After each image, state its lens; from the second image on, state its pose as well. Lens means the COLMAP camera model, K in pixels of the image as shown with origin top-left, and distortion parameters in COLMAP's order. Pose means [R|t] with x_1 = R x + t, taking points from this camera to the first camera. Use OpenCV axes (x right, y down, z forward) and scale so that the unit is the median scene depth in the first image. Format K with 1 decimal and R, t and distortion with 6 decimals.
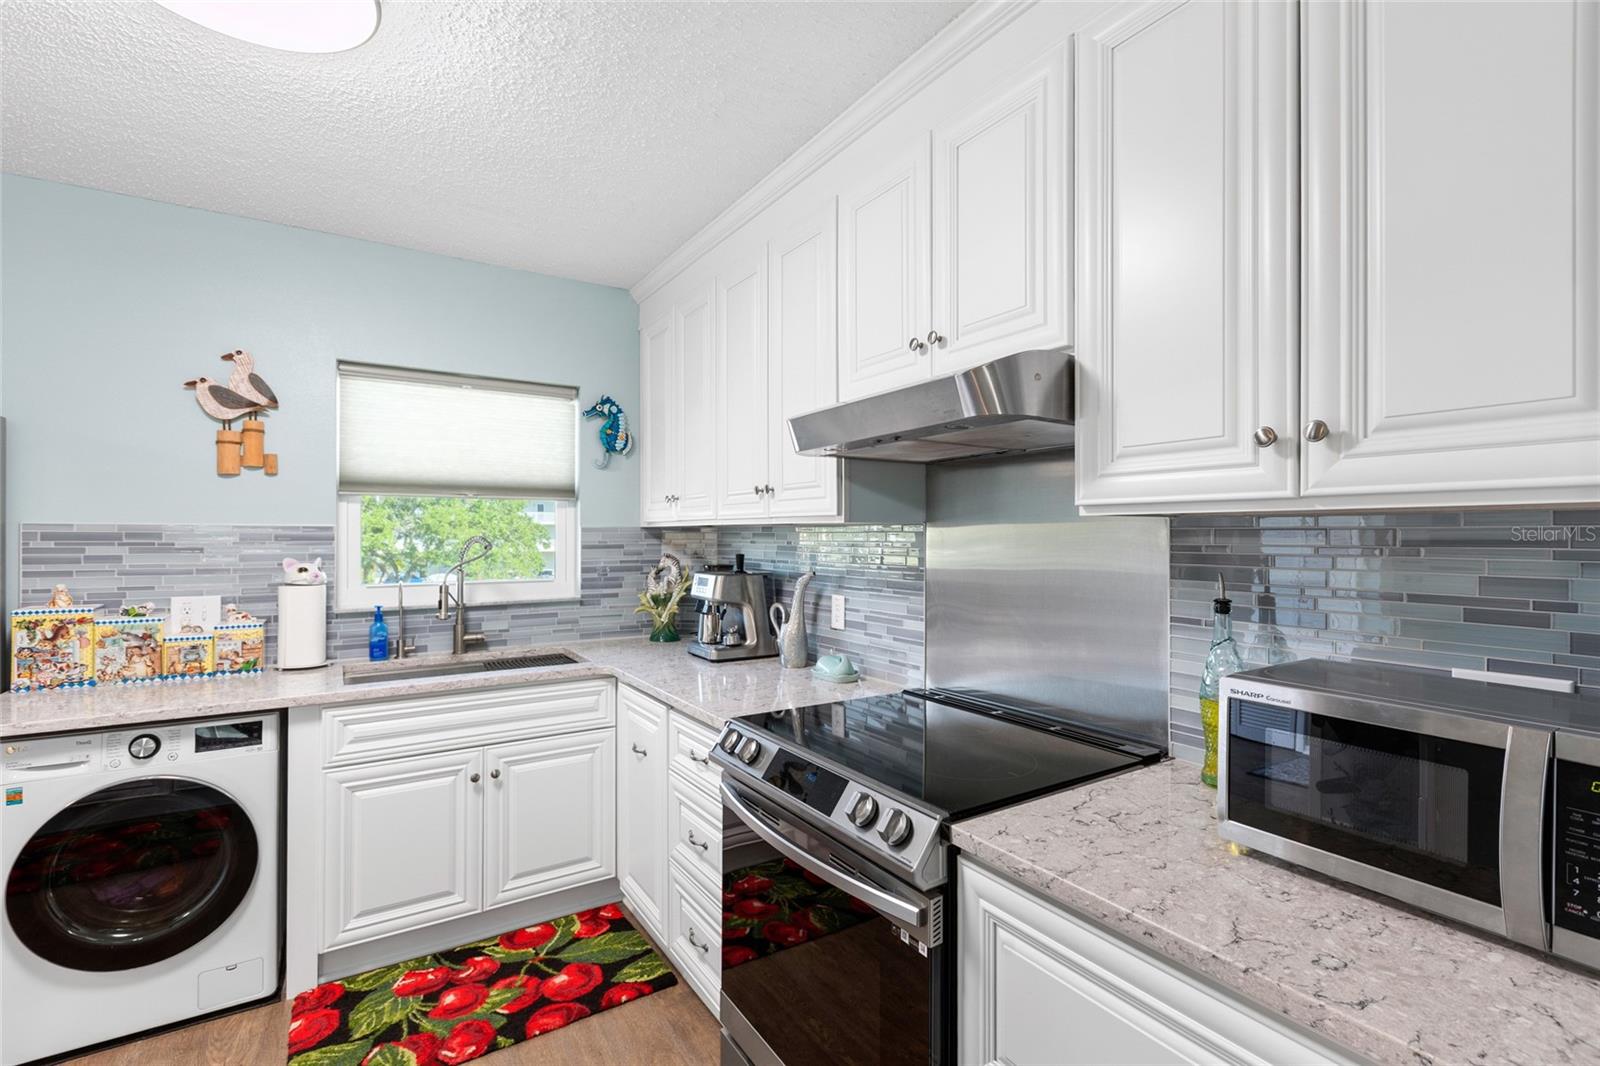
lens RADIAL K [[713.1, 0, 797.7], [0, 713.1, 533.9], [0, 0, 1]] dist [0.001862, 0.001051]
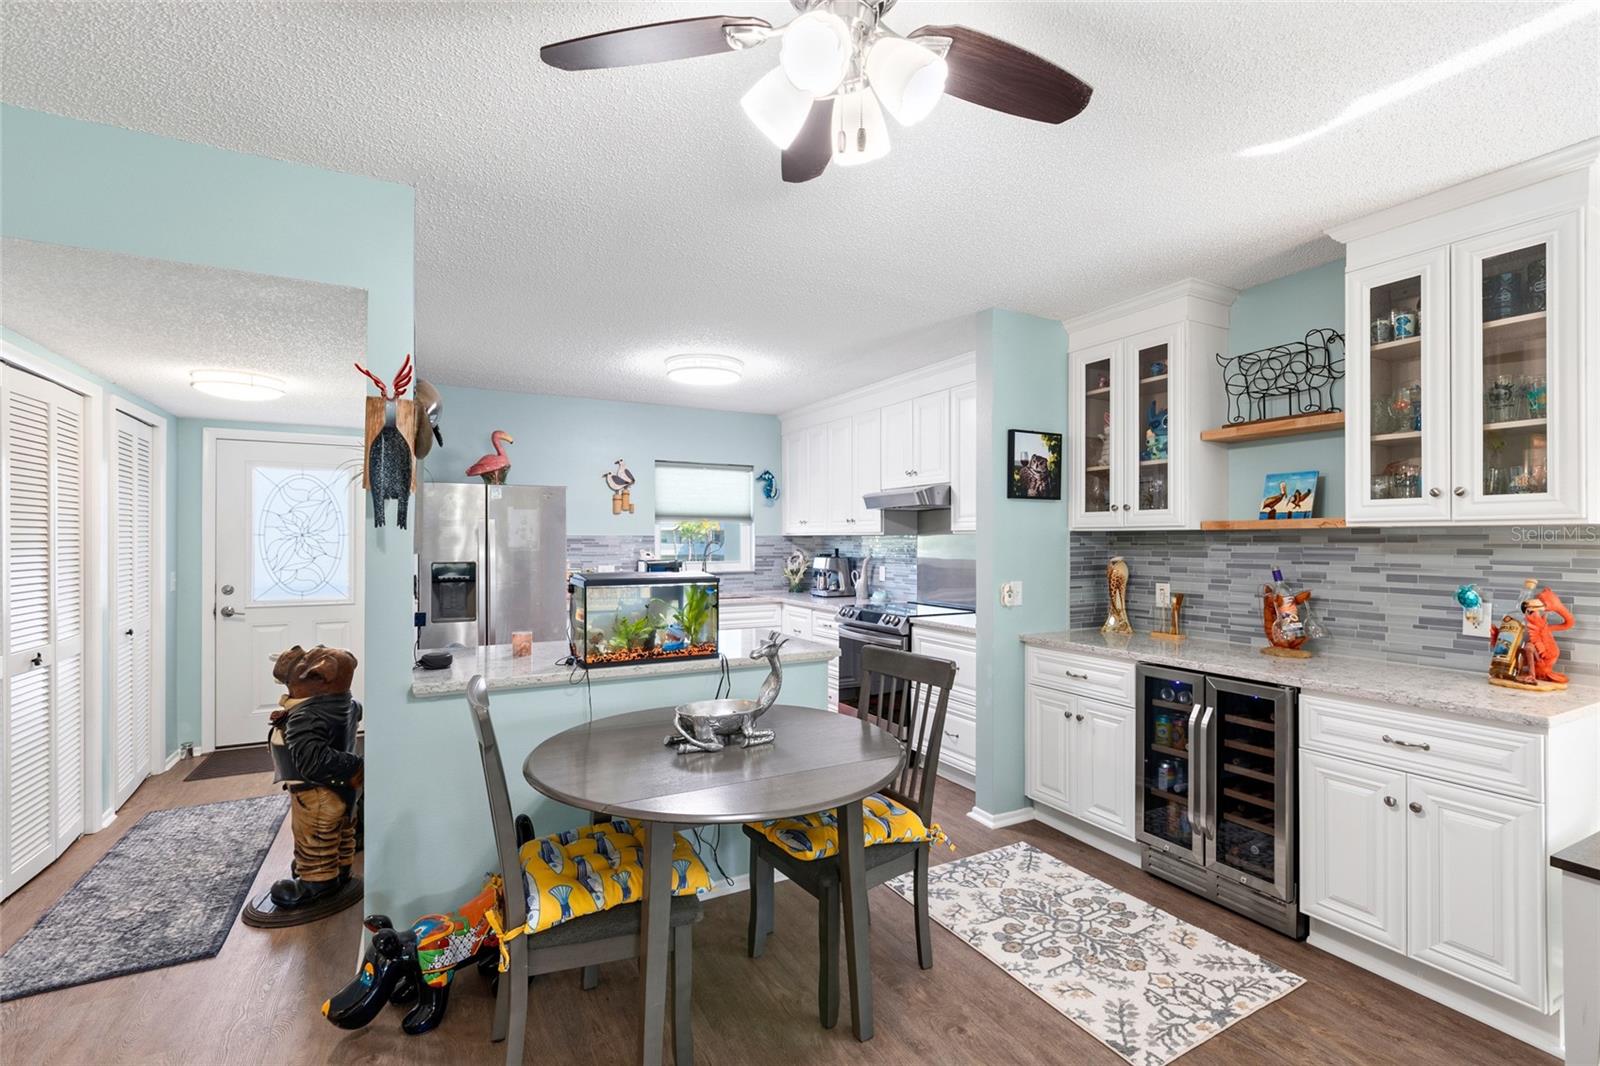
lens RADIAL K [[713.1, 0, 794.9], [0, 713.1, 532.9], [0, 0, 1]] dist [0.001862, 0.001051]
pose [[0.996904, -0.000340, -0.078624, -0.042908], [-0.000289, 0.999968, -0.007989, -0.001279], [0.078624, 0.007987, 0.996872, -1.309937]]
